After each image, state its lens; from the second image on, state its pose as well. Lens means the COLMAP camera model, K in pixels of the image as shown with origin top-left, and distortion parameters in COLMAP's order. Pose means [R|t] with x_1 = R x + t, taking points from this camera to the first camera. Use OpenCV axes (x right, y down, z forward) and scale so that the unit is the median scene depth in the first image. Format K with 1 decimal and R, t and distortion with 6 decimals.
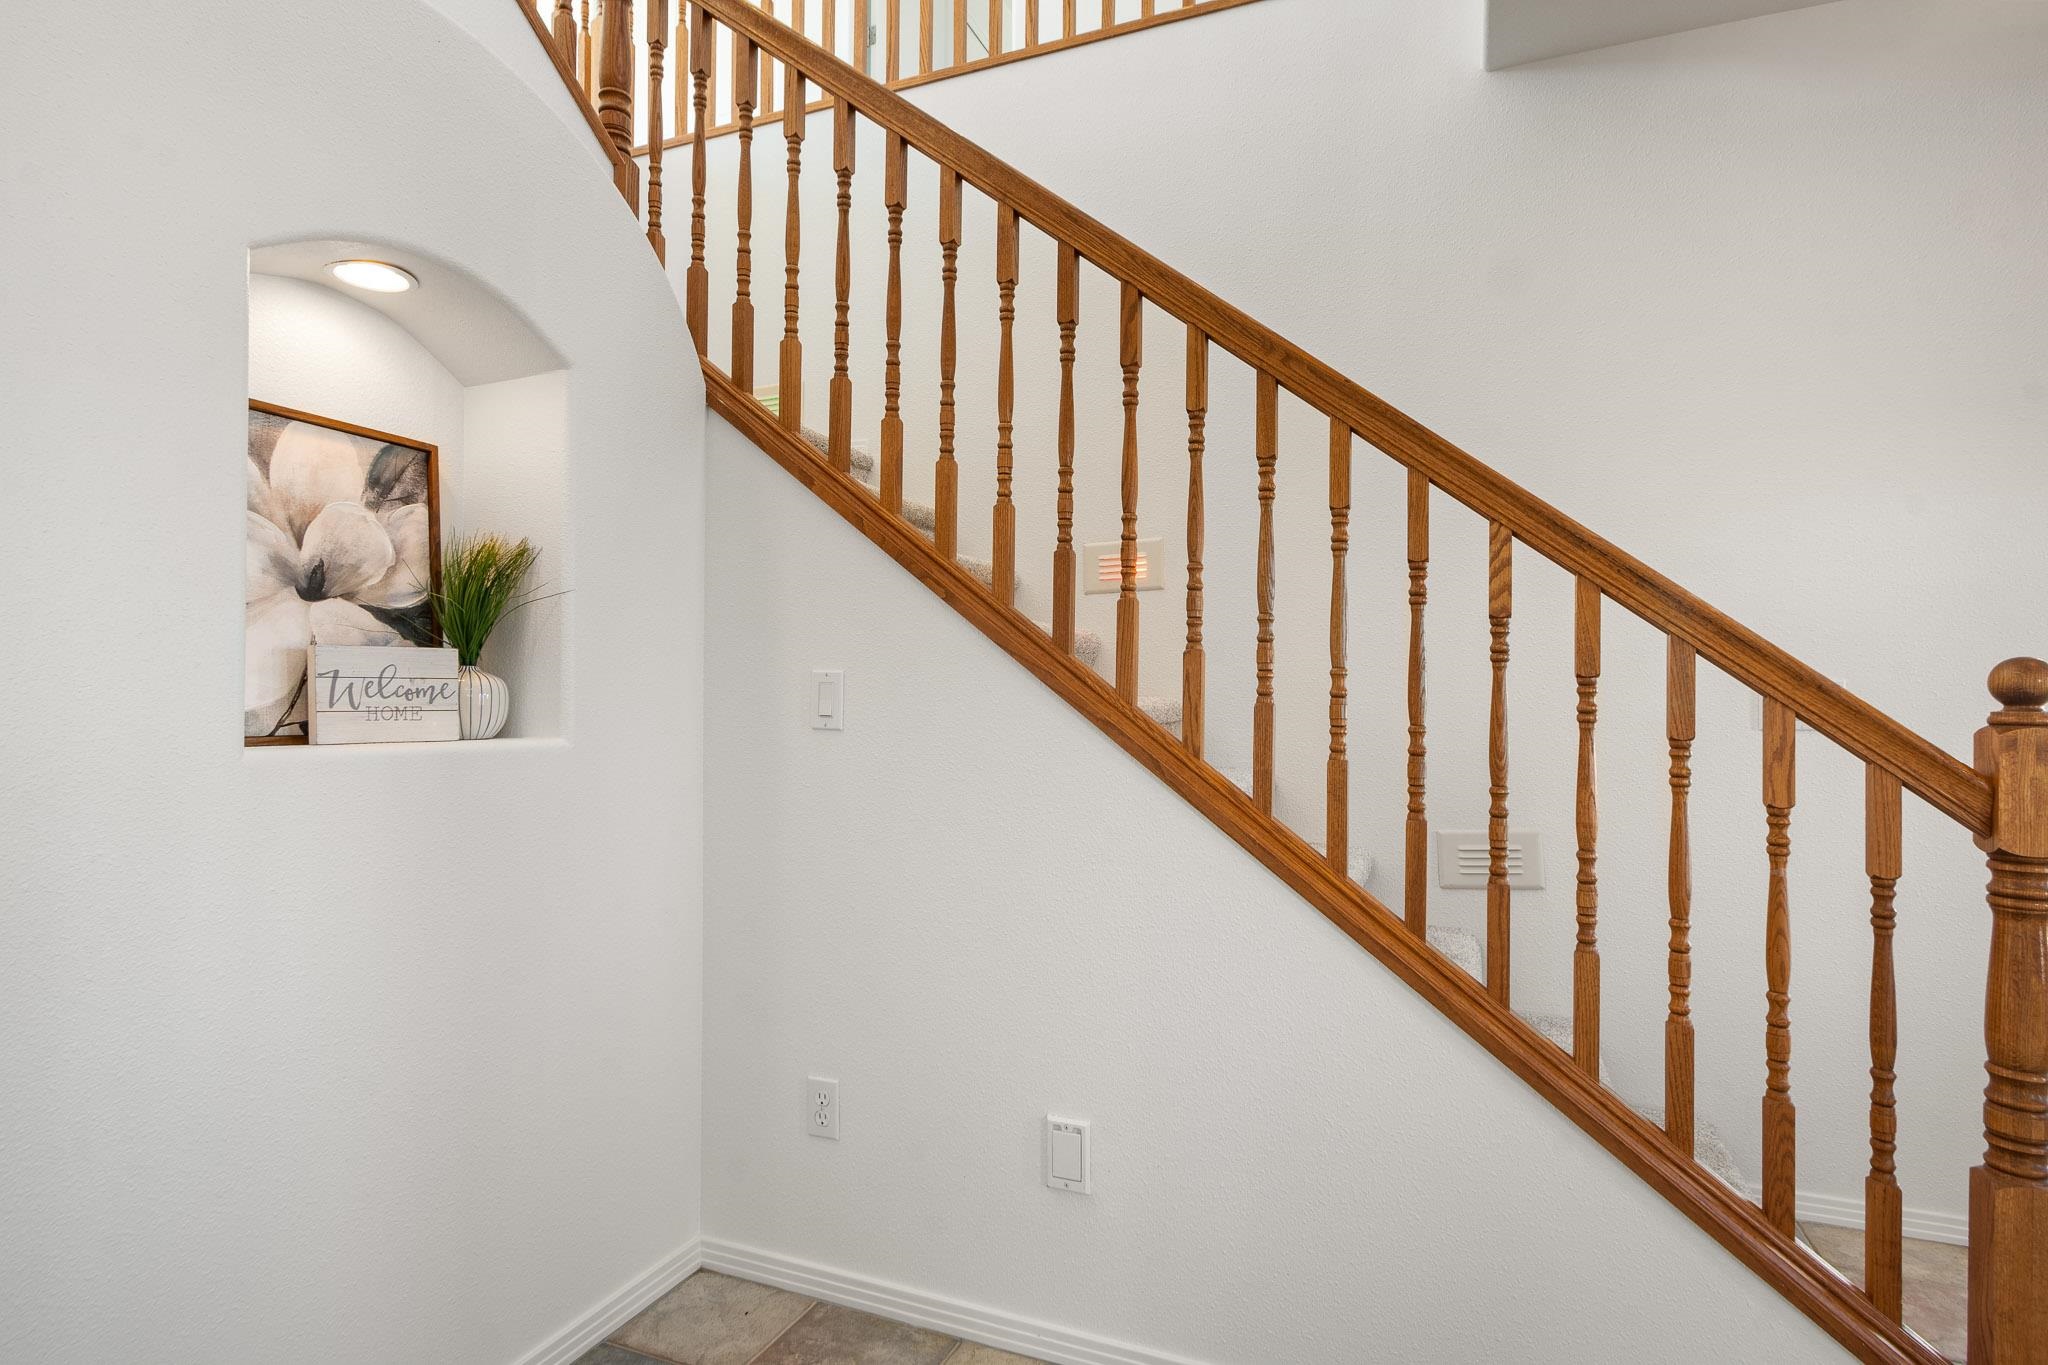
lens RADIAL K [[1041.1, 0, 1023.9], [0, 1041.1, 692.2], [0, 0, 1]] dist [0.002252, -0.003513]
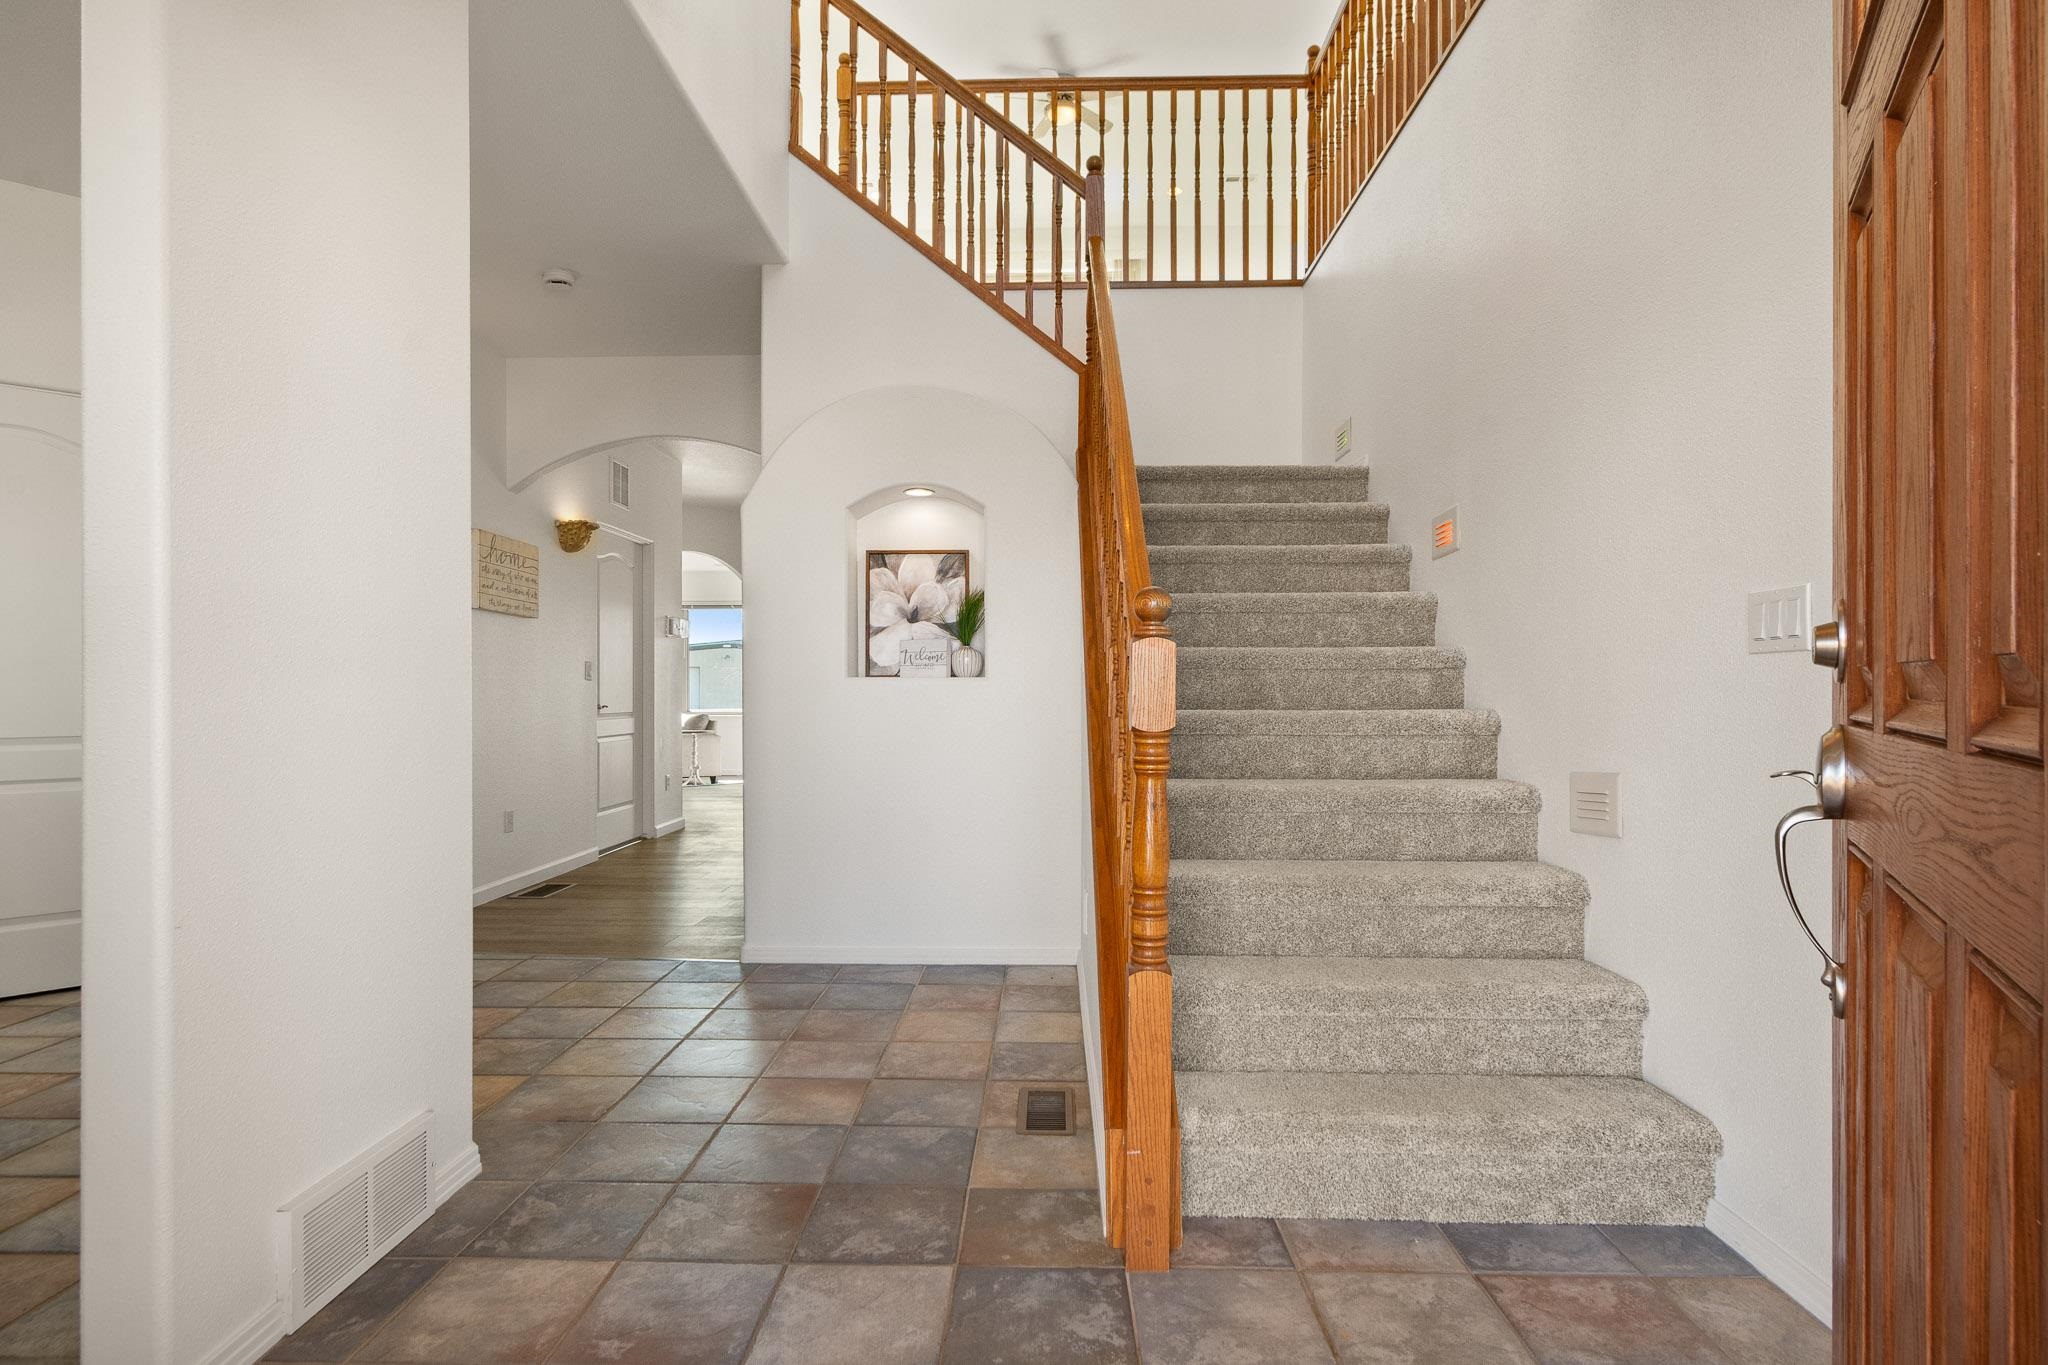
lens RADIAL K [[1041.1, 0, 1024.1], [0, 1041.1, 689.6], [0, 0, 1]] dist [0.002252, -0.003513]
pose [[0.360928, -0.012573, -0.932509, 1.699791], [0.013377, 0.999876, -0.008304, 0.095334], [0.932498, -0.009477, 0.361052, 0.306673]]
